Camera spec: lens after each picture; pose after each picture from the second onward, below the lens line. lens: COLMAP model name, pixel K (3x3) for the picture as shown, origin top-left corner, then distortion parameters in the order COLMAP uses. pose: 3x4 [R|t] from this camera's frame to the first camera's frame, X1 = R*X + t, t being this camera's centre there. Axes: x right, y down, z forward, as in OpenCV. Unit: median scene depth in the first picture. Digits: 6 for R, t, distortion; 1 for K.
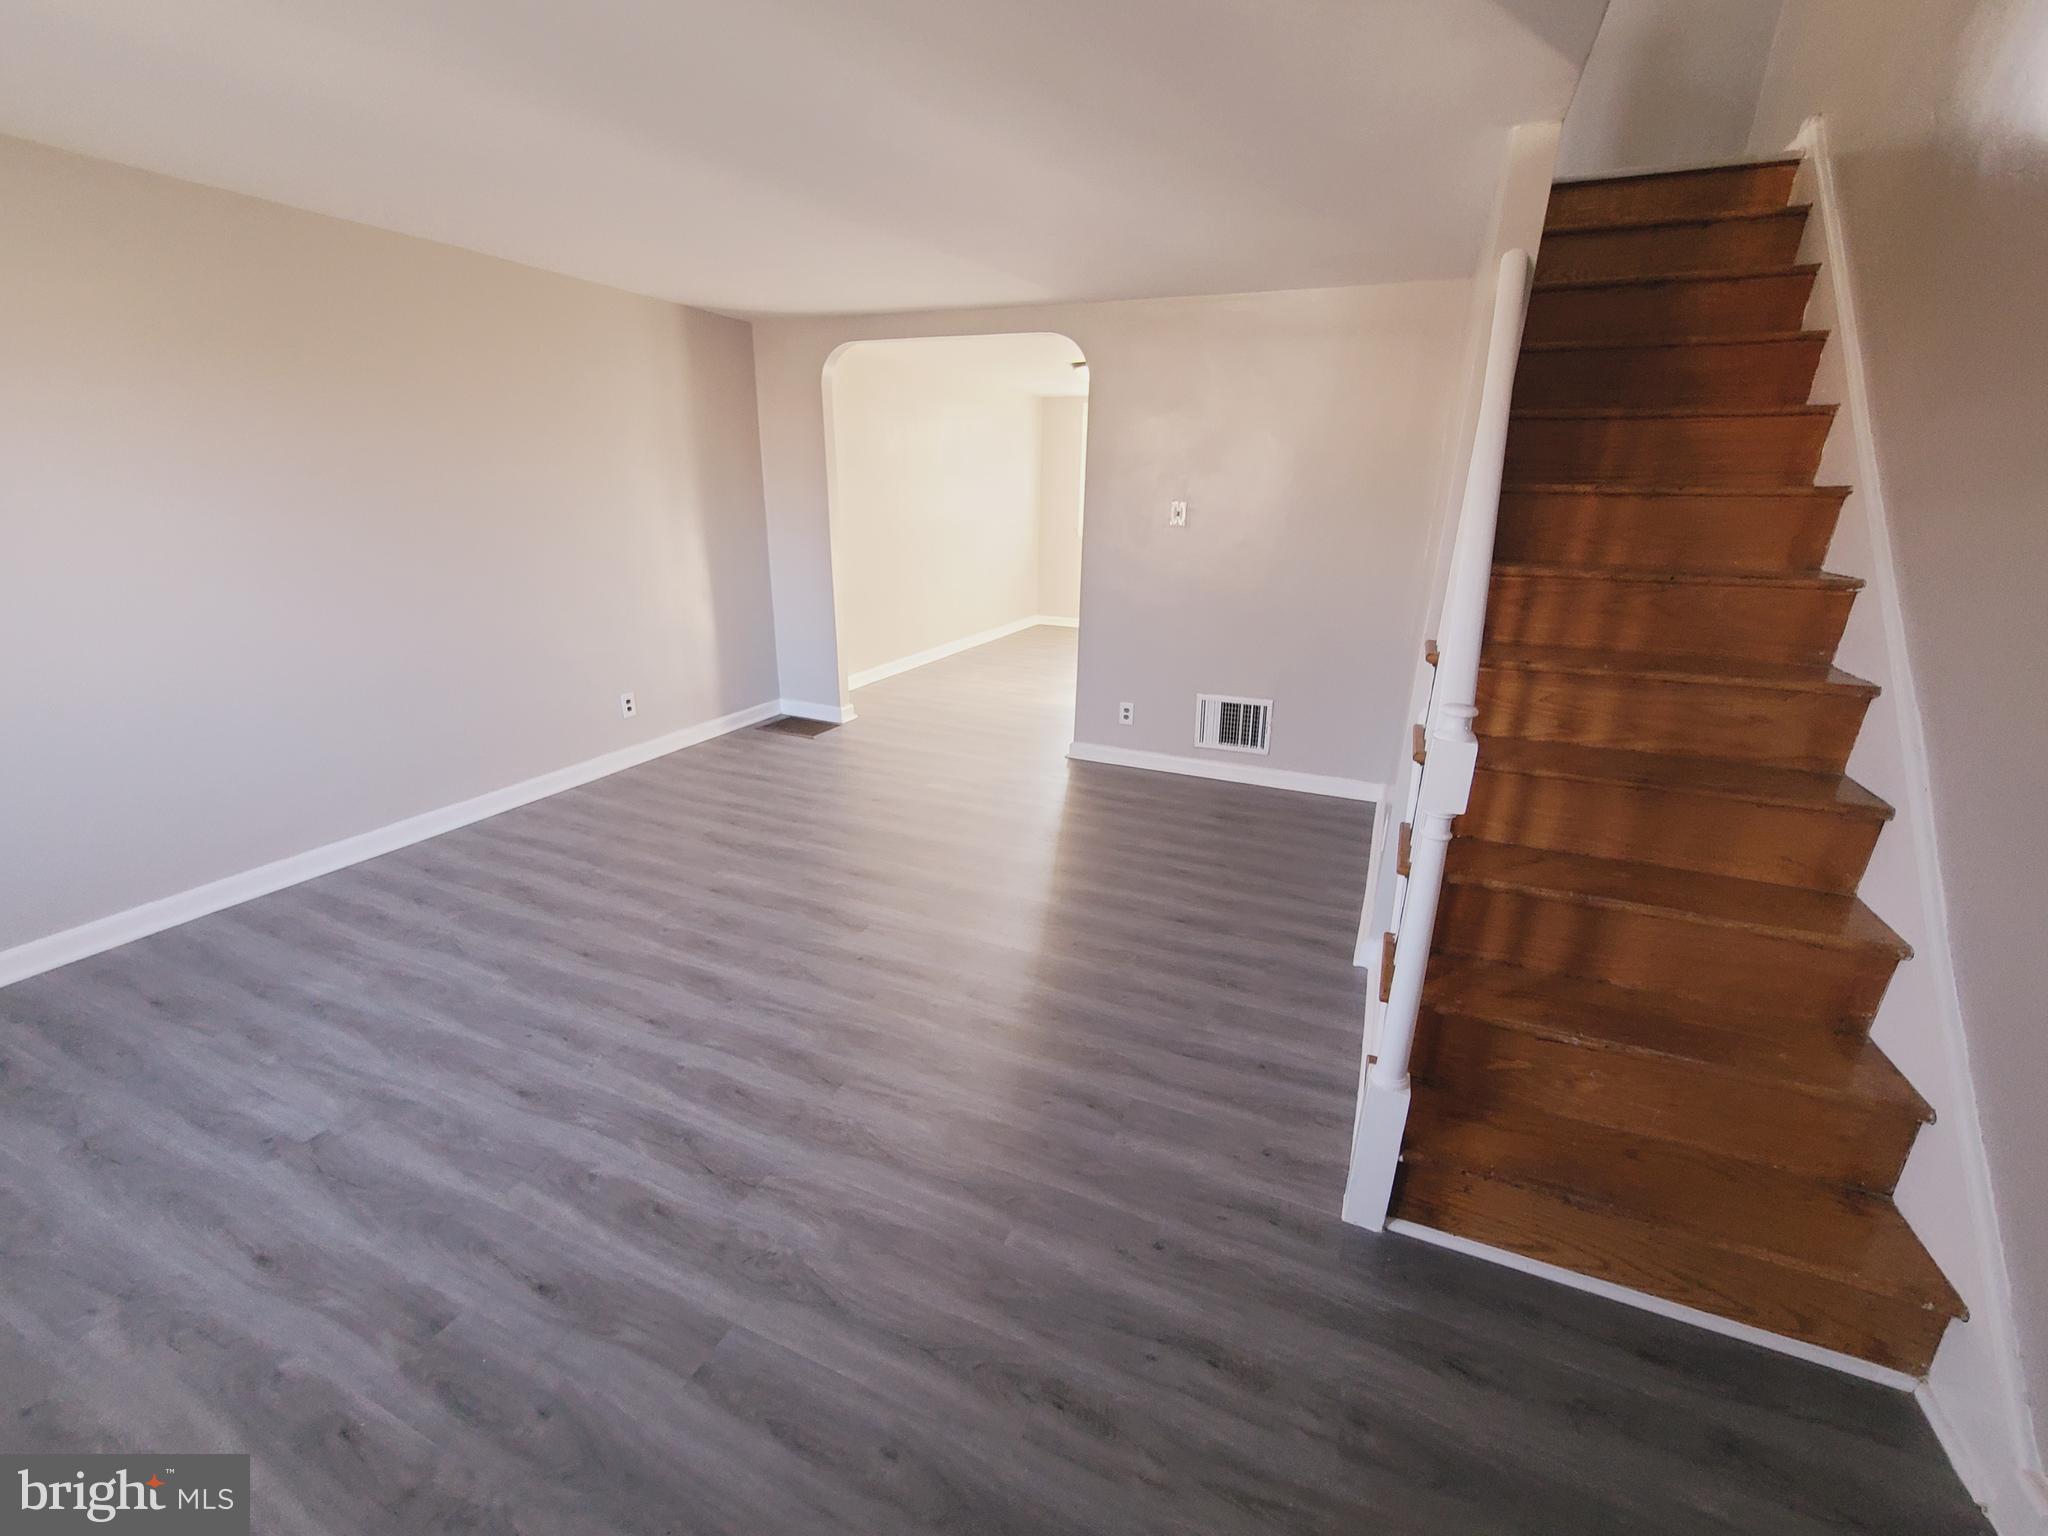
lens RADIAL K [[843.0, 0, 1014.2], [0, 843.0, 766.7], [0, 0, 1]] dist [-0.001823, 0.000432]
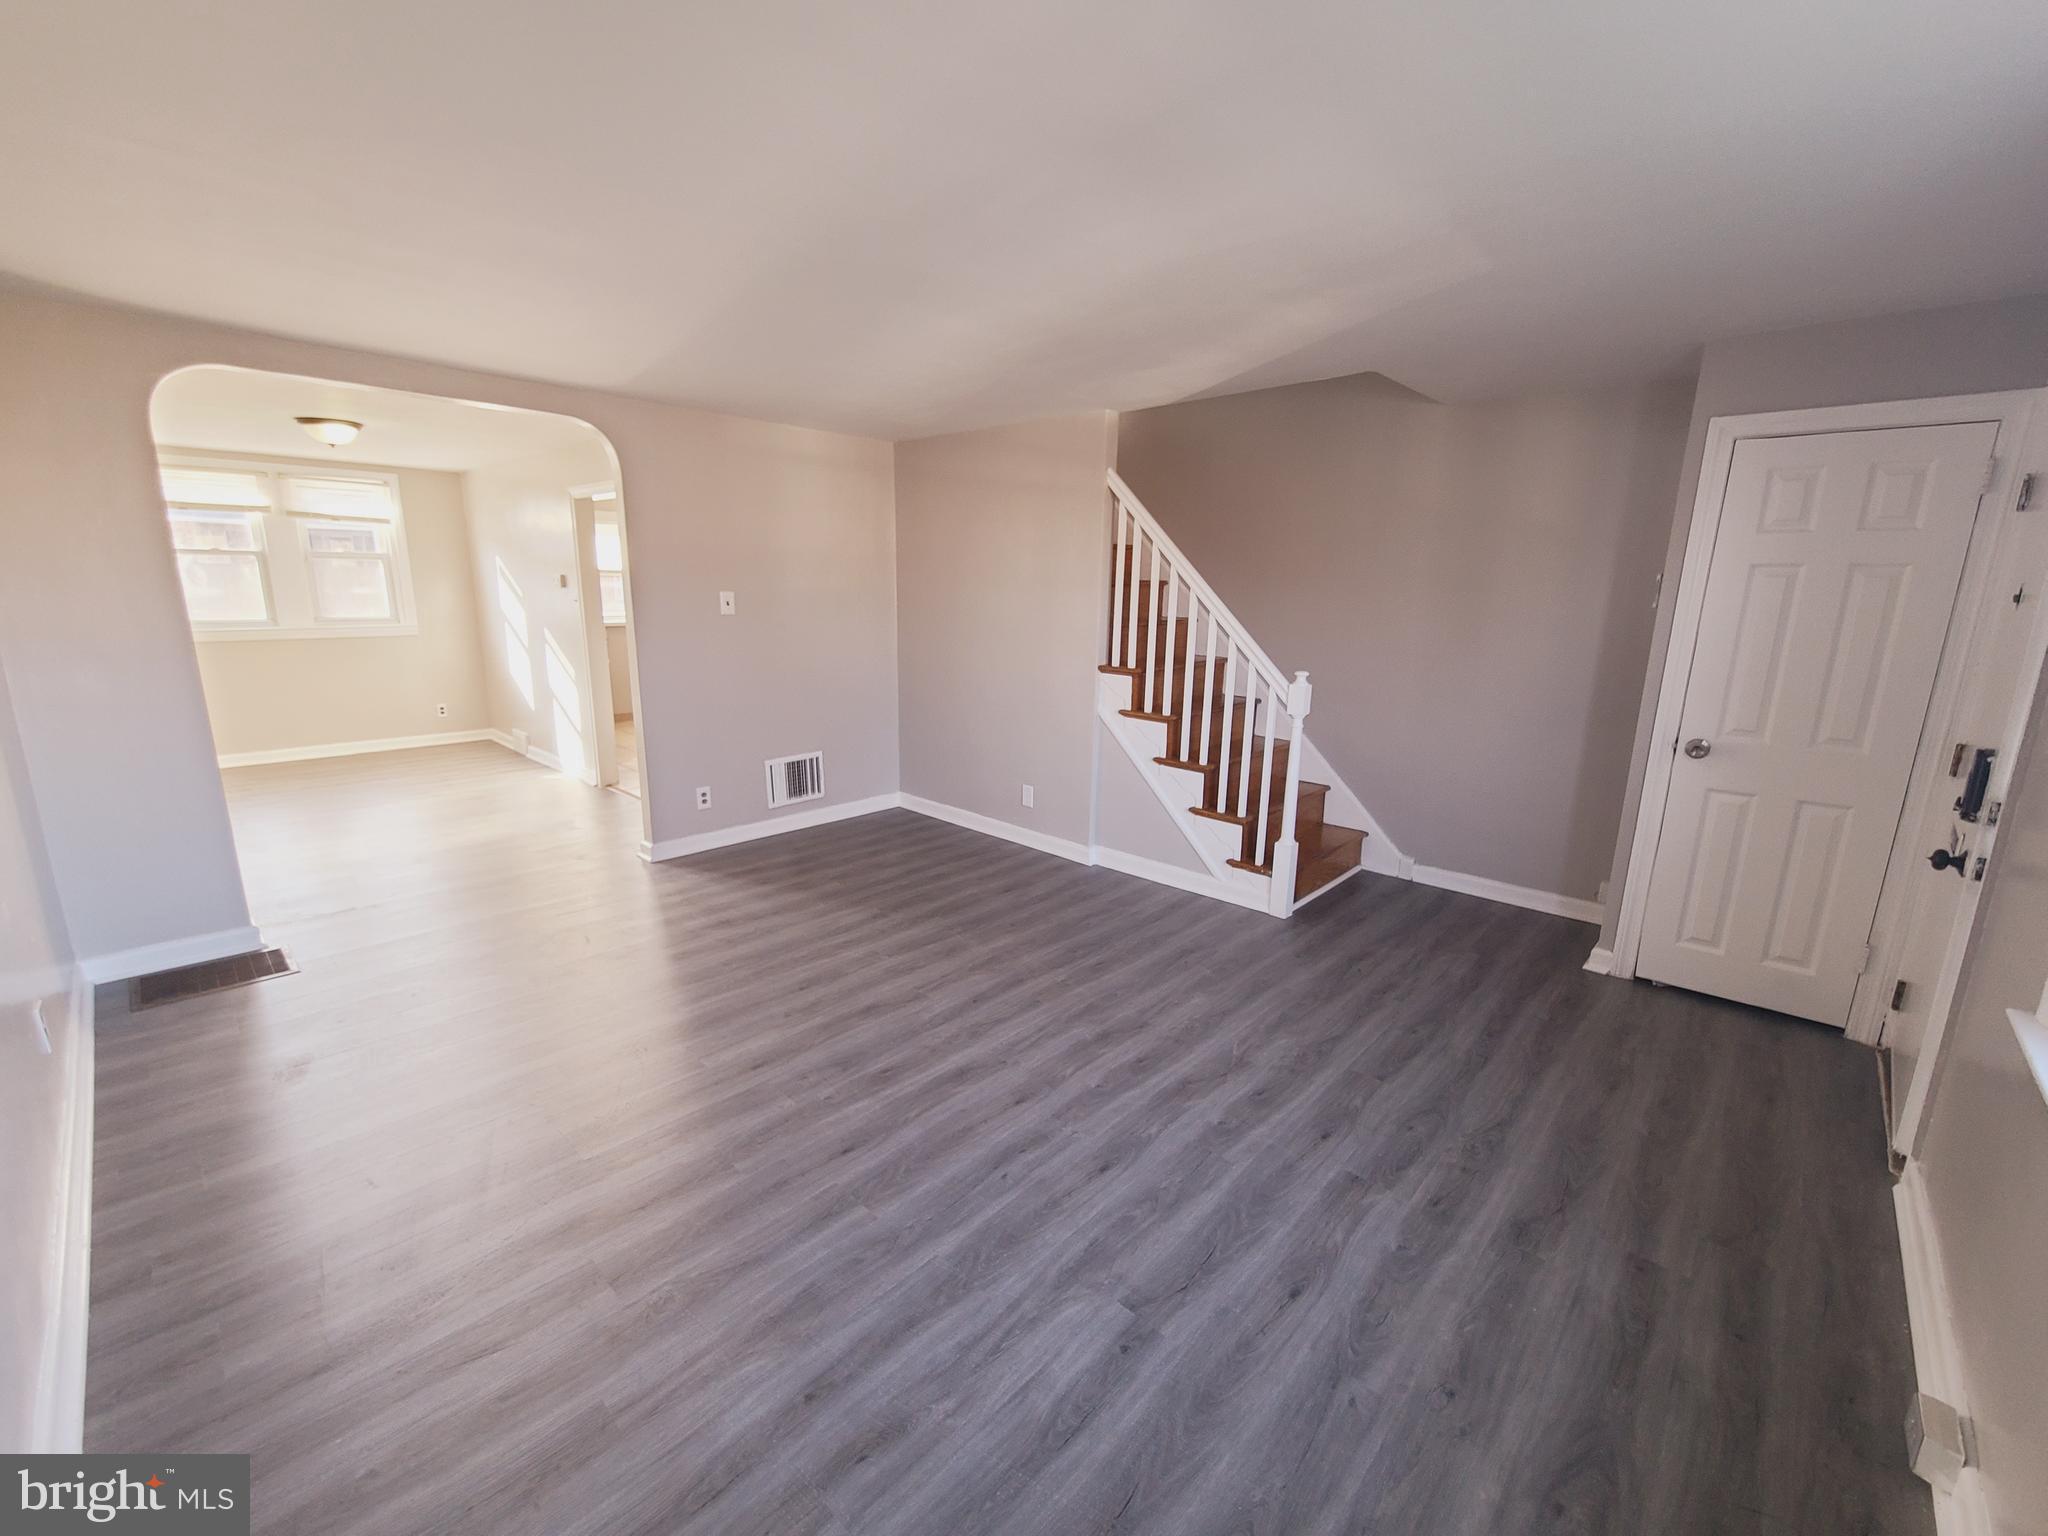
lens RADIAL K [[843.0, 0, 1014.2], [0, 843.0, 766.7], [0, 0, 1]] dist [-0.001823, 0.000432]
pose [[0.340810, -0.214018, 0.915448, -1.465986], [0.288883, 0.950474, 0.114659, -0.237659], [-0.894648, 0.225380, 0.385757, 0.581547]]
